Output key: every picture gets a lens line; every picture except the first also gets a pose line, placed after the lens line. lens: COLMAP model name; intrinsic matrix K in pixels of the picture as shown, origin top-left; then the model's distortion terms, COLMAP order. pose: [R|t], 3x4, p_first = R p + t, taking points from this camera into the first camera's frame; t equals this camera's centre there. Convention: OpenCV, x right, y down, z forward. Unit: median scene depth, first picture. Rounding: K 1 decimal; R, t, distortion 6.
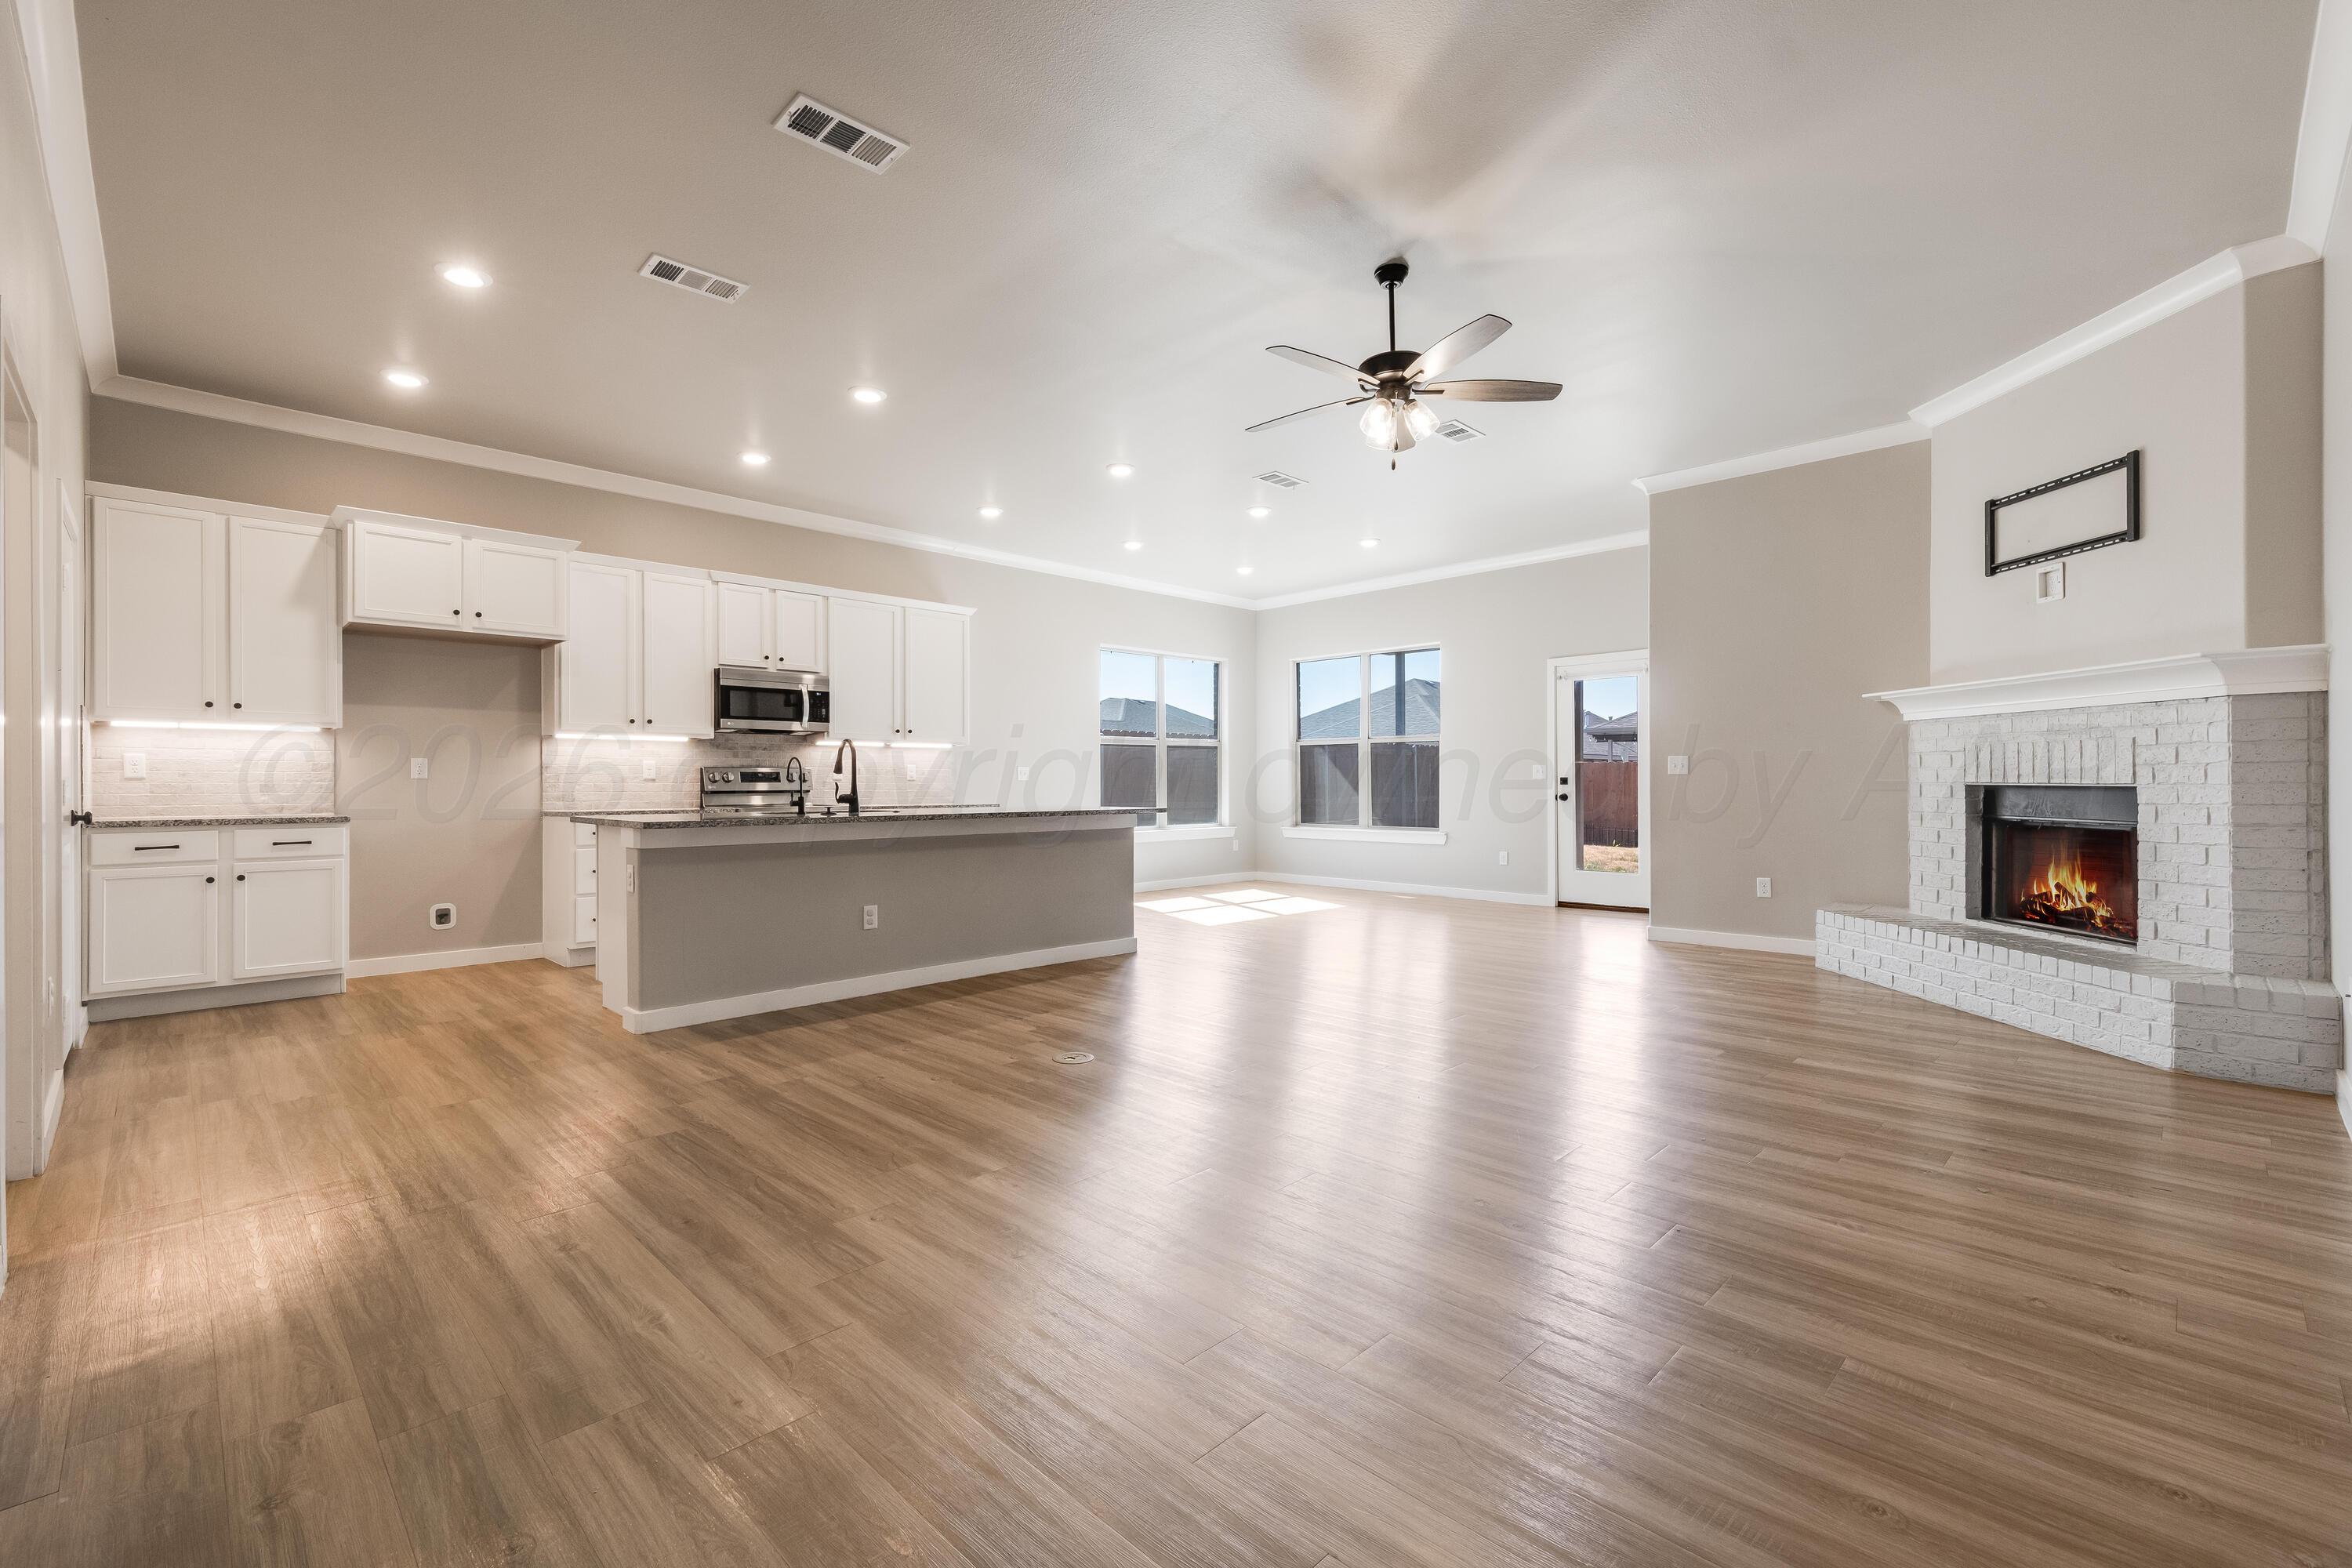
lens RADIAL K [[1008.6, 0, 1176.0], [0, 1008.6, 784.0], [0, 0, 1]] dist [0.021972, -0.008279]
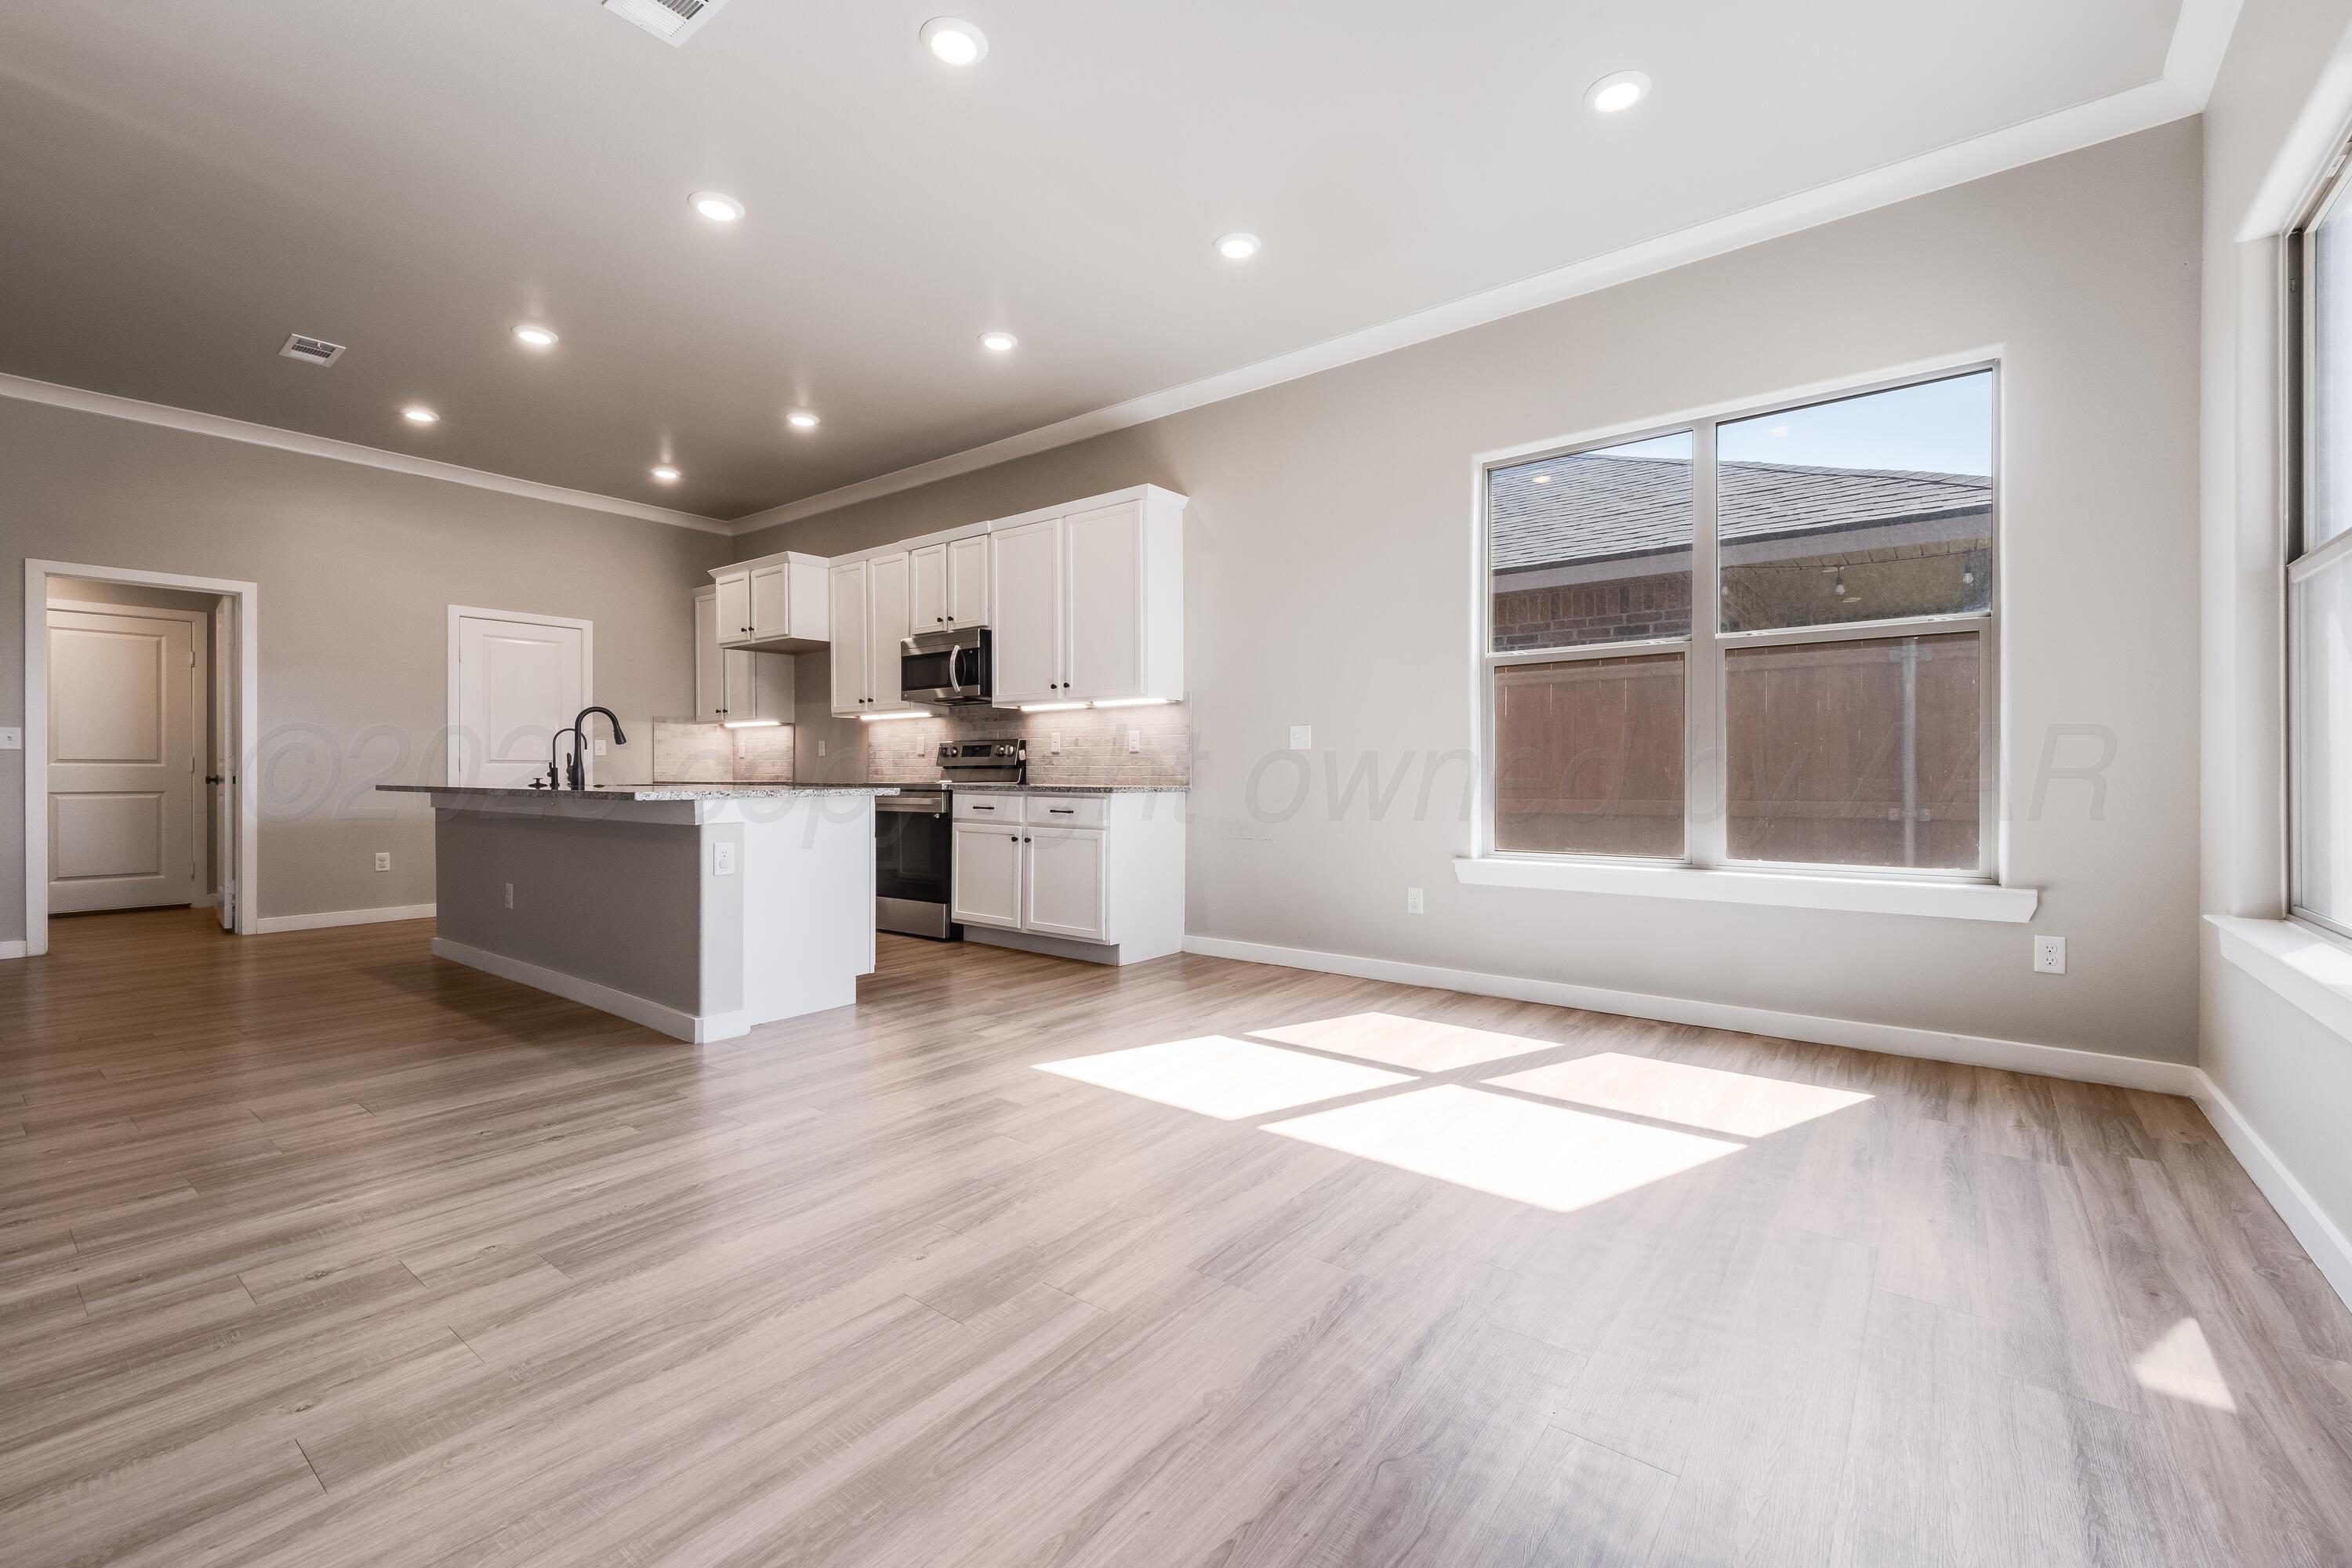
lens RADIAL K [[986.9, 0, 1175.7], [0, 986.9, 774.4], [0, 0, 1]] dist [0.021746, -0.008338]
pose [[0.124263, 0.004629, -0.992238, 0.643700], [0.000611, 0.999989, 0.004742, 0.013588], [0.992249, -0.001195, 0.124259, 1.391720]]
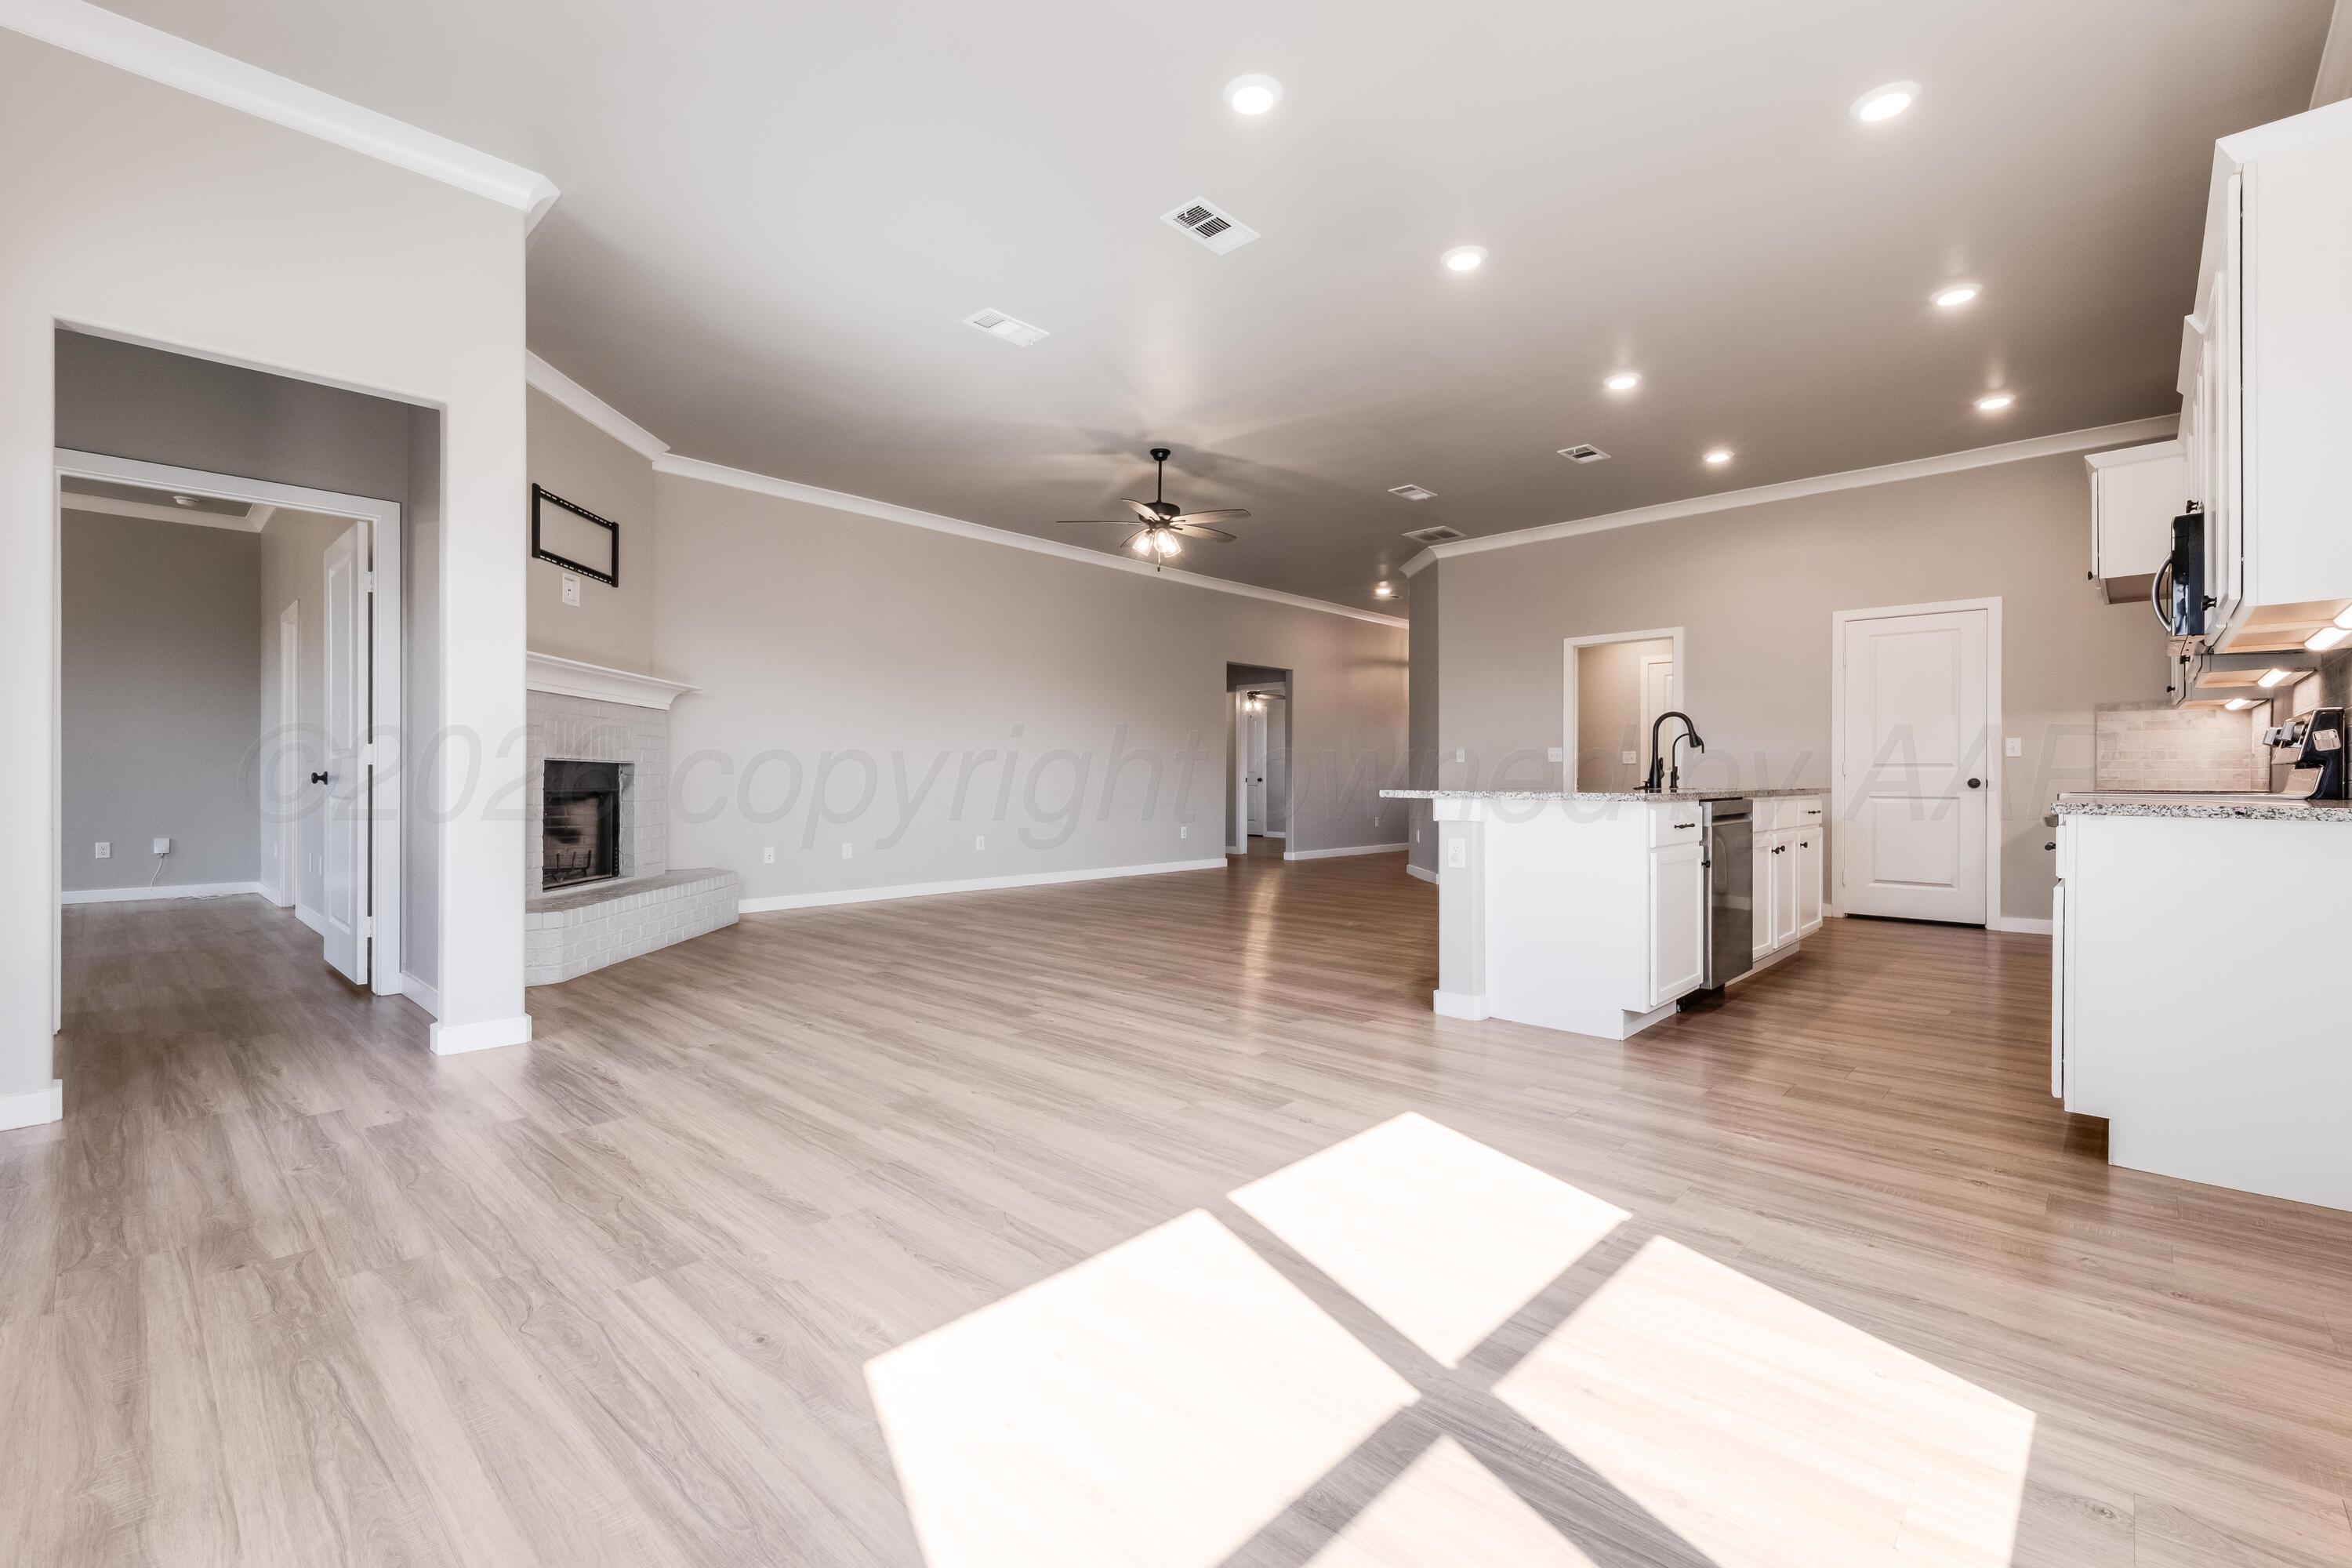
lens RADIAL K [[1008.6, 0, 1176.0], [0, 1008.6, 784.0], [0, 0, 1]] dist [0.021972, -0.008279]
pose [[-0.999545, 0.000818, -0.030138, 0.171036], [0.000627, 0.999980, 0.006335, 0.016991], [0.030143, 0.006314, -0.999526, 1.915198]]
